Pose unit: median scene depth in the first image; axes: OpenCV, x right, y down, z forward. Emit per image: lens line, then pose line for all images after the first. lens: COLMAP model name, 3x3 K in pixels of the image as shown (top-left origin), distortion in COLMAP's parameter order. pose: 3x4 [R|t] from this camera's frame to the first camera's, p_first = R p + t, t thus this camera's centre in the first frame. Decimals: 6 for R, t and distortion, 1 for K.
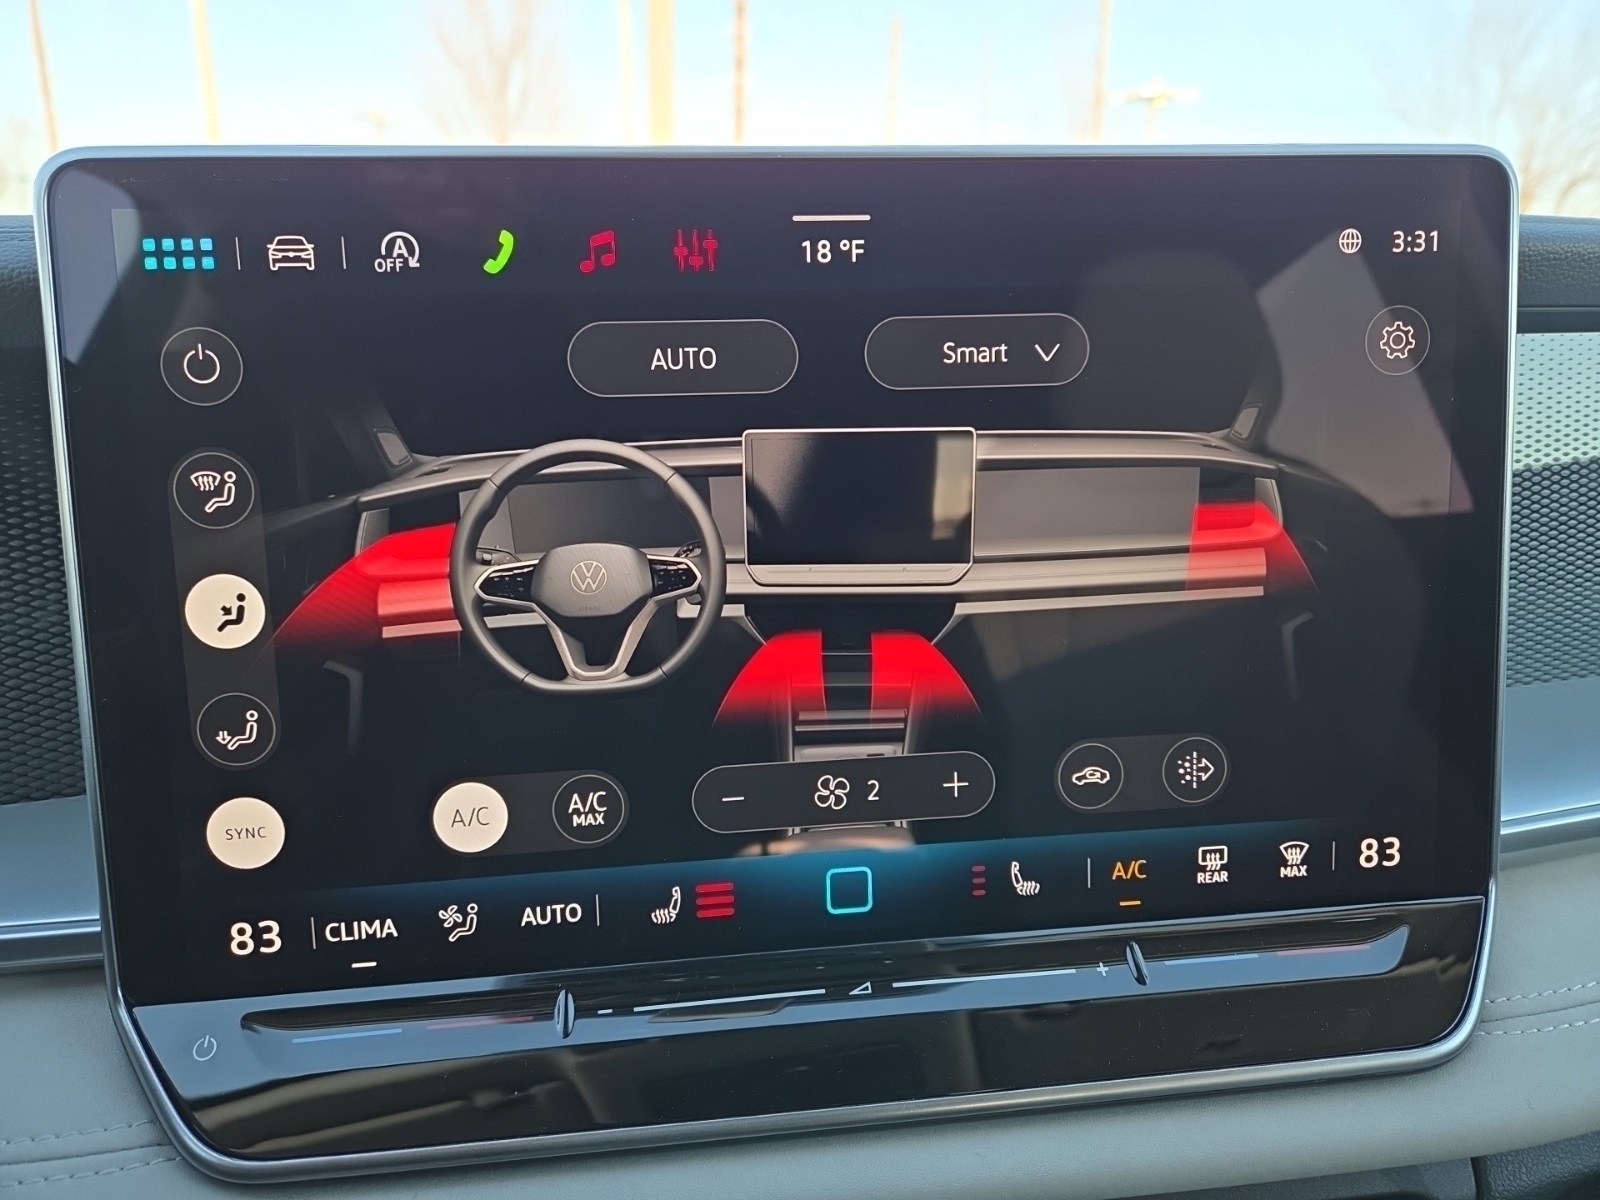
lens RADIAL K [[1078.6, 0, 801.3], [0, 1078.6, 596.3], [0, 0, 1]] dist [0.069342, -0.051119]
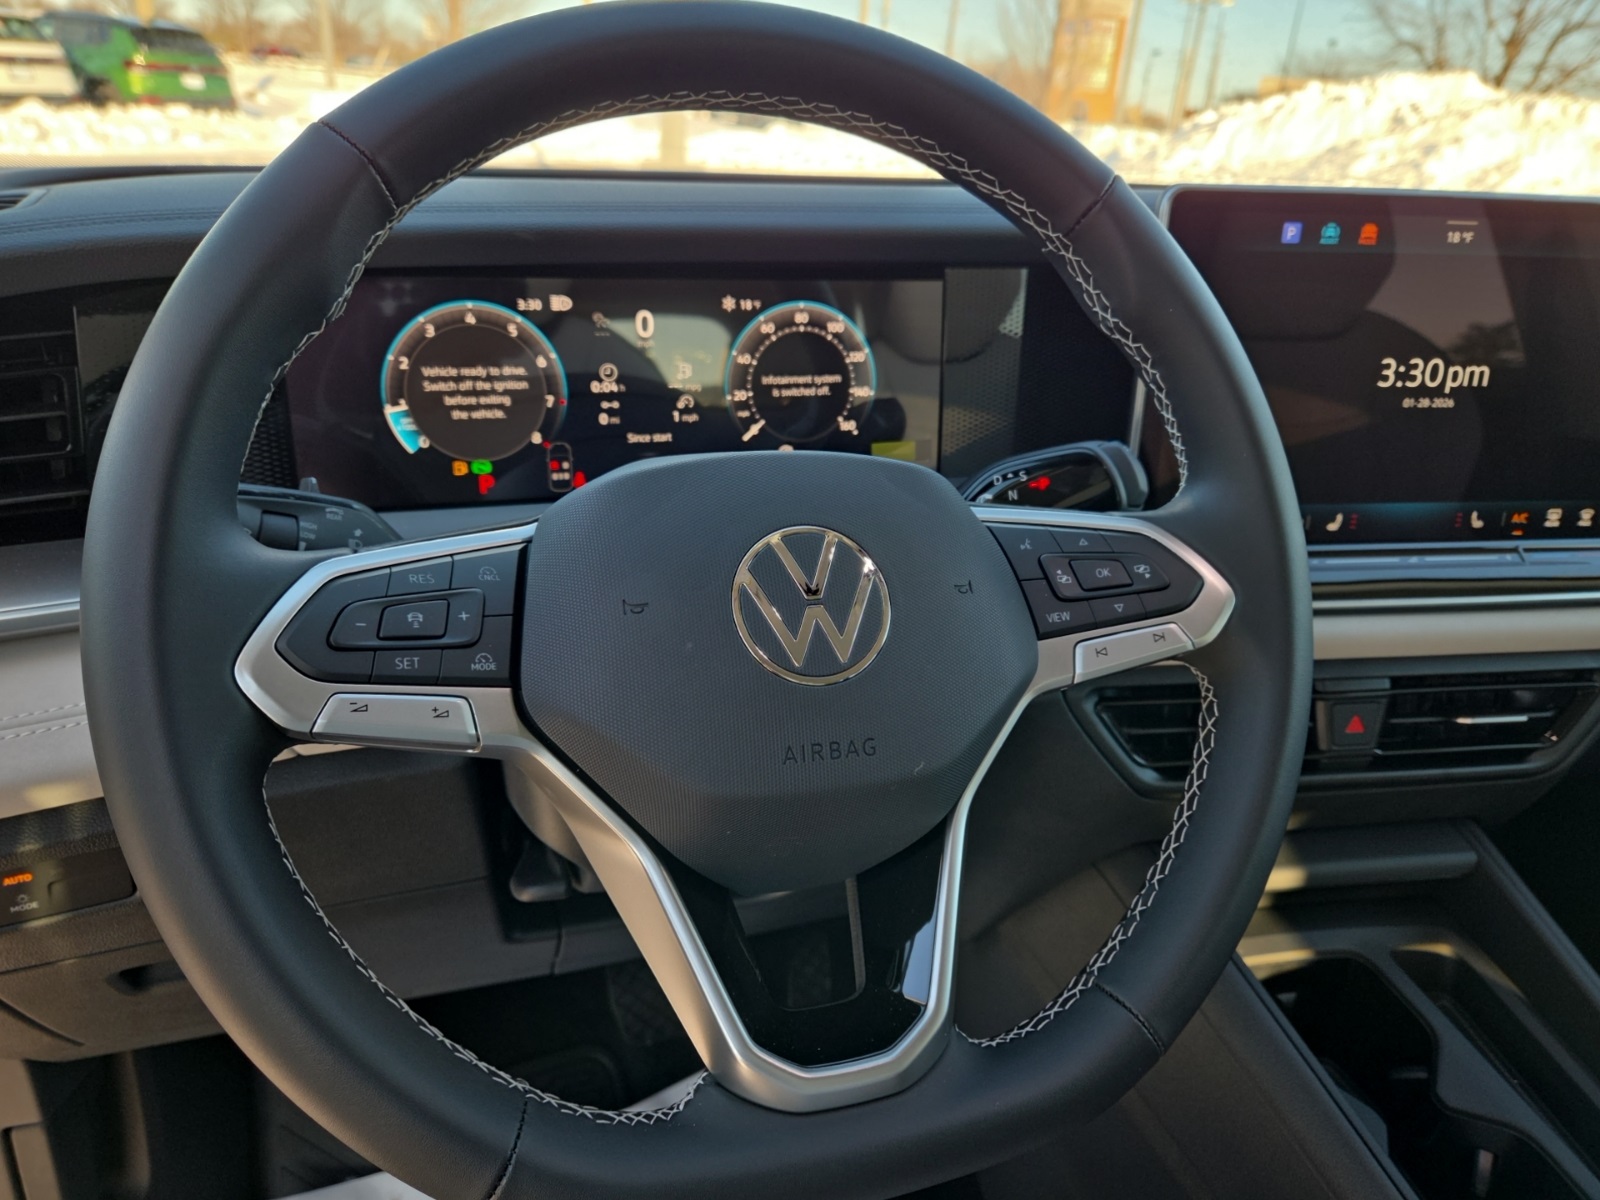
lens RADIAL K [[1078.6, 0, 798.5], [0, 1078.6, 600.9], [0, 0, 1]] dist [0.069342, -0.051119]
pose [[0.997633, 0.036285, 0.058415, -1.421541], [-0.045299, 0.985875, 0.161242, 0.124817], [-0.051739, -0.163506, 0.985185, -1.304276]]
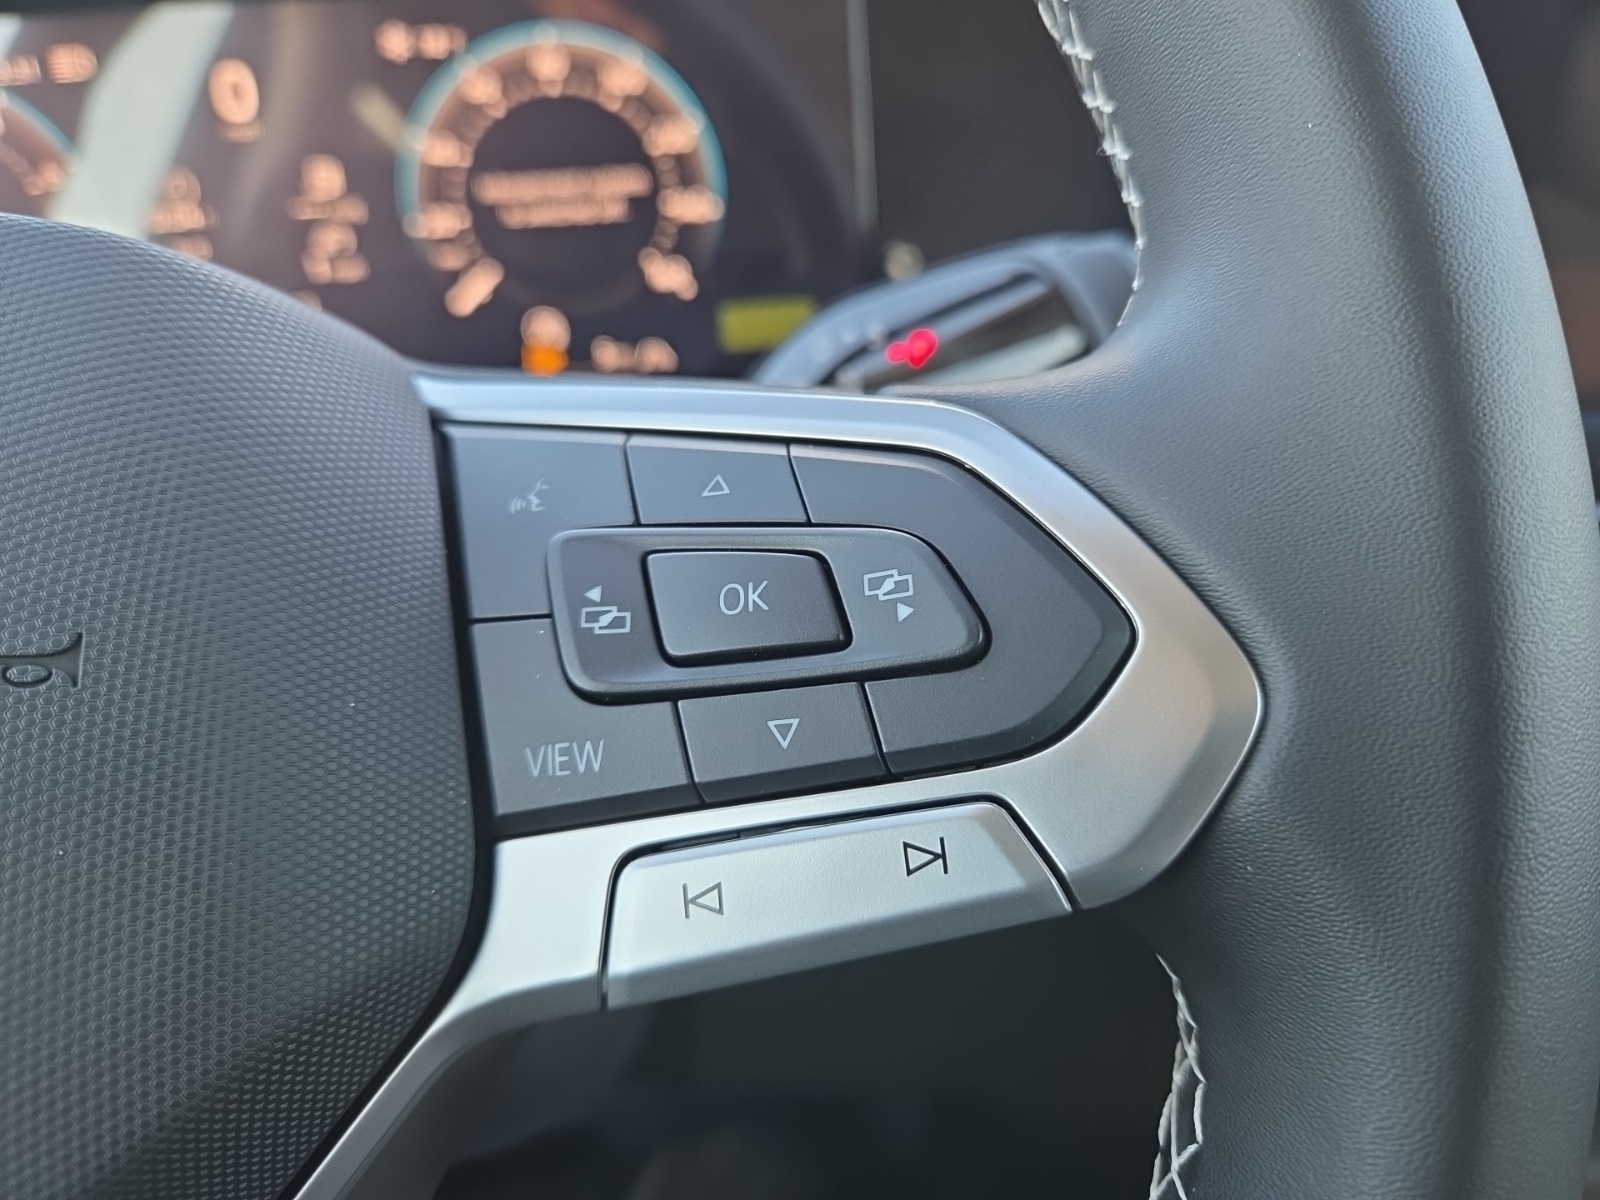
lens RADIAL K [[1078.6, 0, 794.0], [0, 1078.6, 591.8], [0, 0, 1]] dist [0.069342, -0.051119]
pose [[0.978782, 0.039213, -0.201116, -0.801506], [0.001877, 0.979761, 0.200163, 0.227342], [0.204895, -0.196294, 0.958899, -0.207398]]
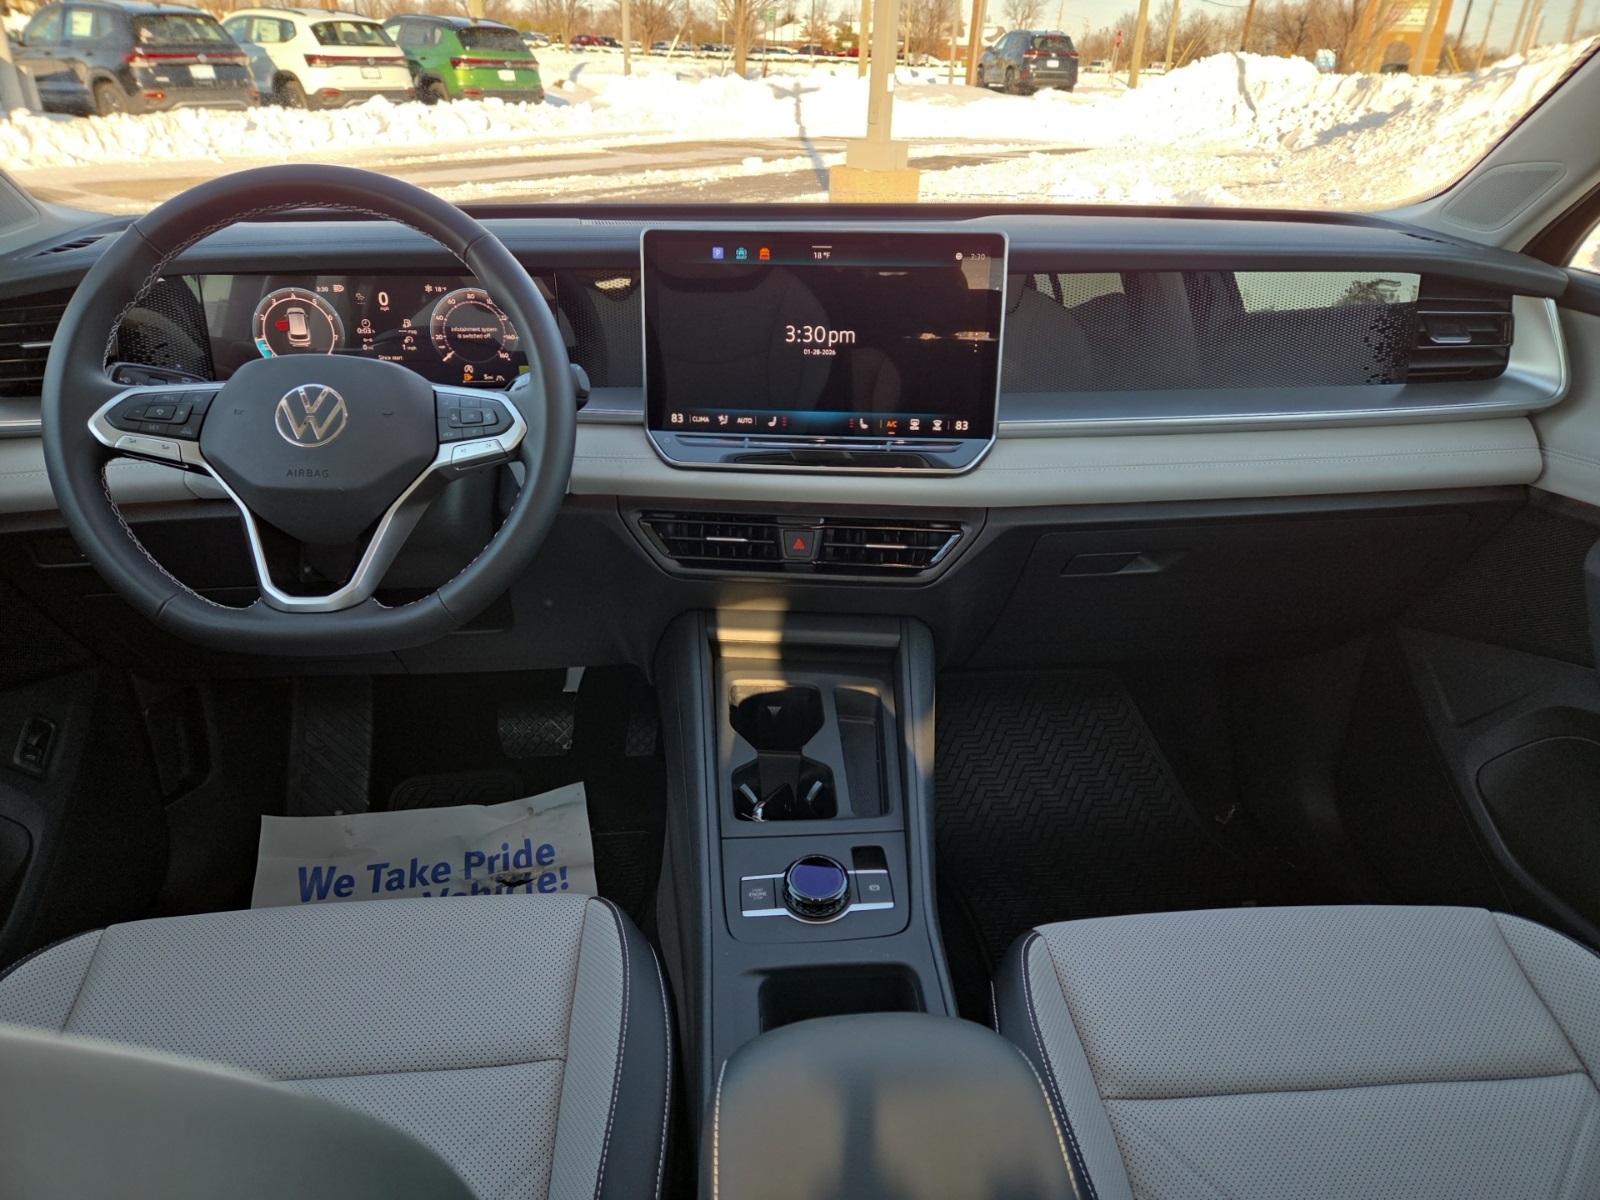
lens RADIAL K [[1078.6, 0, 806.2], [0, 1078.6, 600.2], [0, 0, 1]] dist [0.069342, -0.051119]
pose [[0.978938, 0.105216, -0.174958, 0.780270], [-0.068793, 0.976854, 0.202545, 0.114261], [0.192220, -0.186243, 0.963517, -3.004684]]
